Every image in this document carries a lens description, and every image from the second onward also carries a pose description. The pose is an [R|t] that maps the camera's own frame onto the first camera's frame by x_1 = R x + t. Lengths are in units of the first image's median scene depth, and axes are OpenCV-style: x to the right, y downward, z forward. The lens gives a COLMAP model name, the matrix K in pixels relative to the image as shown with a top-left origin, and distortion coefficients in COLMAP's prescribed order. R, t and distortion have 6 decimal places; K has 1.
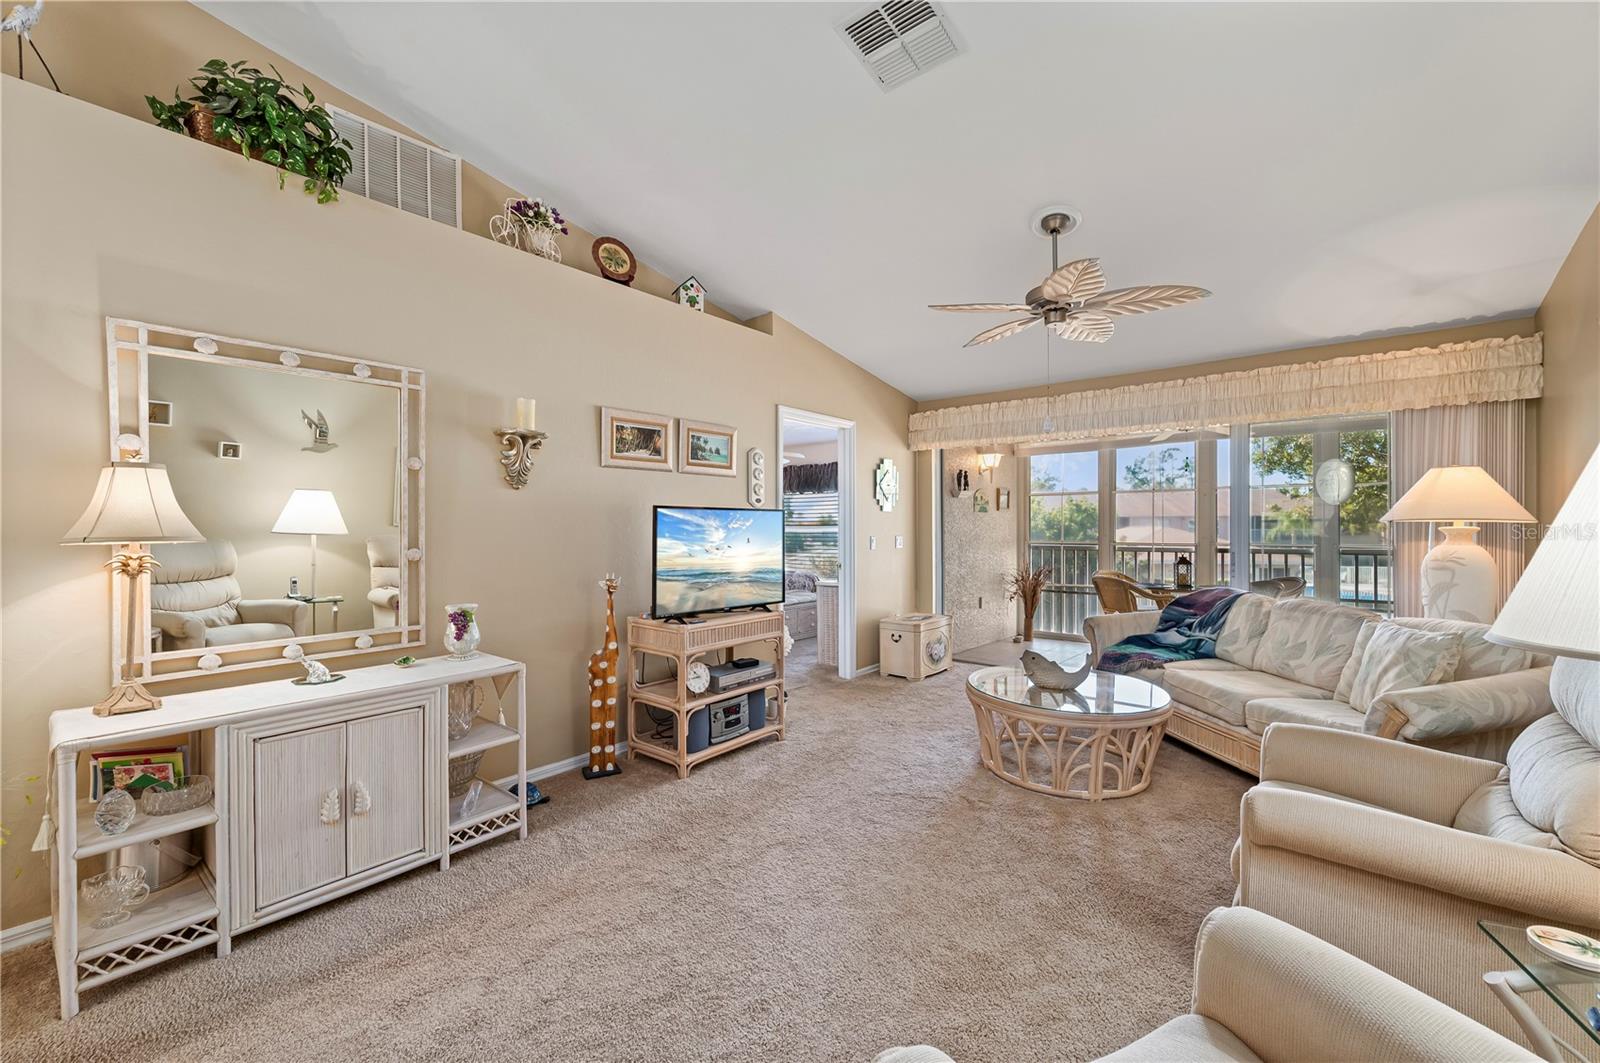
lens RADIAL K [[644.2, 0, 796.3], [0, 644.2, 530.8], [0, 0, 1]] dist [-0.000051, -0.000220]
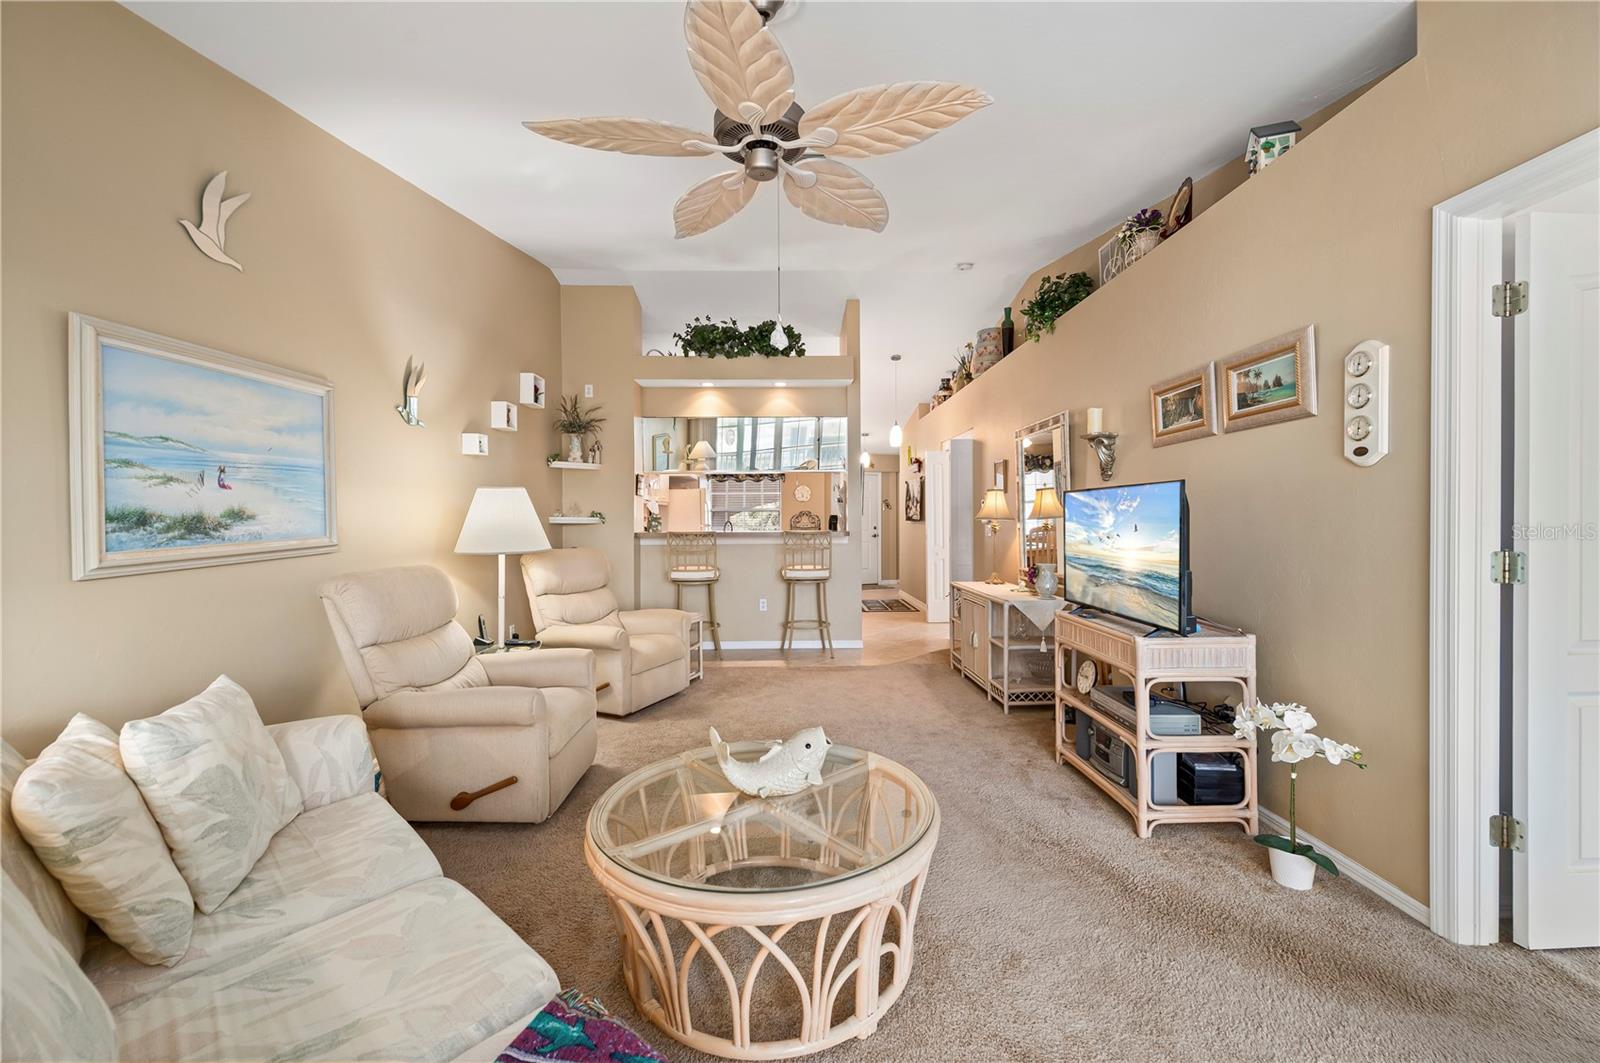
lens RADIAL K [[644.2, 0, 796.3], [0, 644.2, 530.8], [0, 0, 1]] dist [-0.000051, -0.000220]
pose [[-0.737462, 0.018298, -0.675141, 0.616160], [0.006204, 0.999774, 0.020320, 0.000302], [0.675361, 0.010797, -0.737409, 1.138667]]
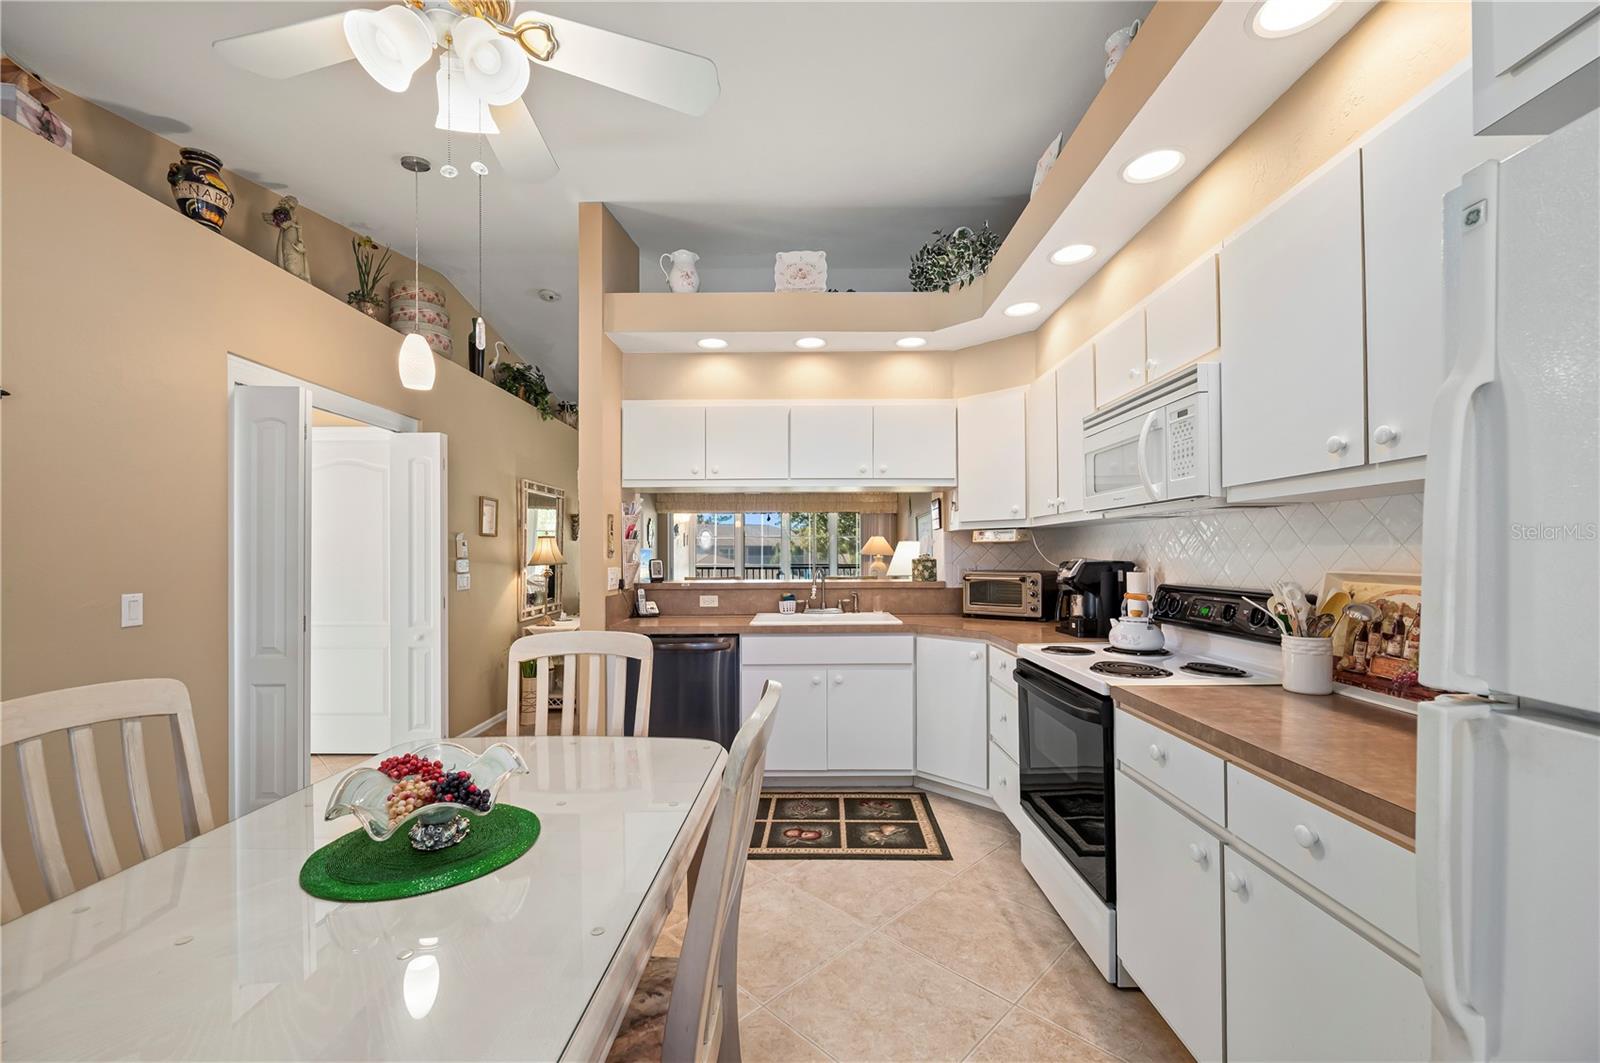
lens RADIAL K [[639.3, 0, 801.4], [0, 639.3, 546.1], [0, 0, 1]] dist [-0.000032, -0.000119]
pose [[0.762477, 0.003861, 0.647003, -0.923663], [0.008124, 0.999846, -0.015541, -0.008779], [-0.646964, 0.017106, 0.762329, -0.816584]]
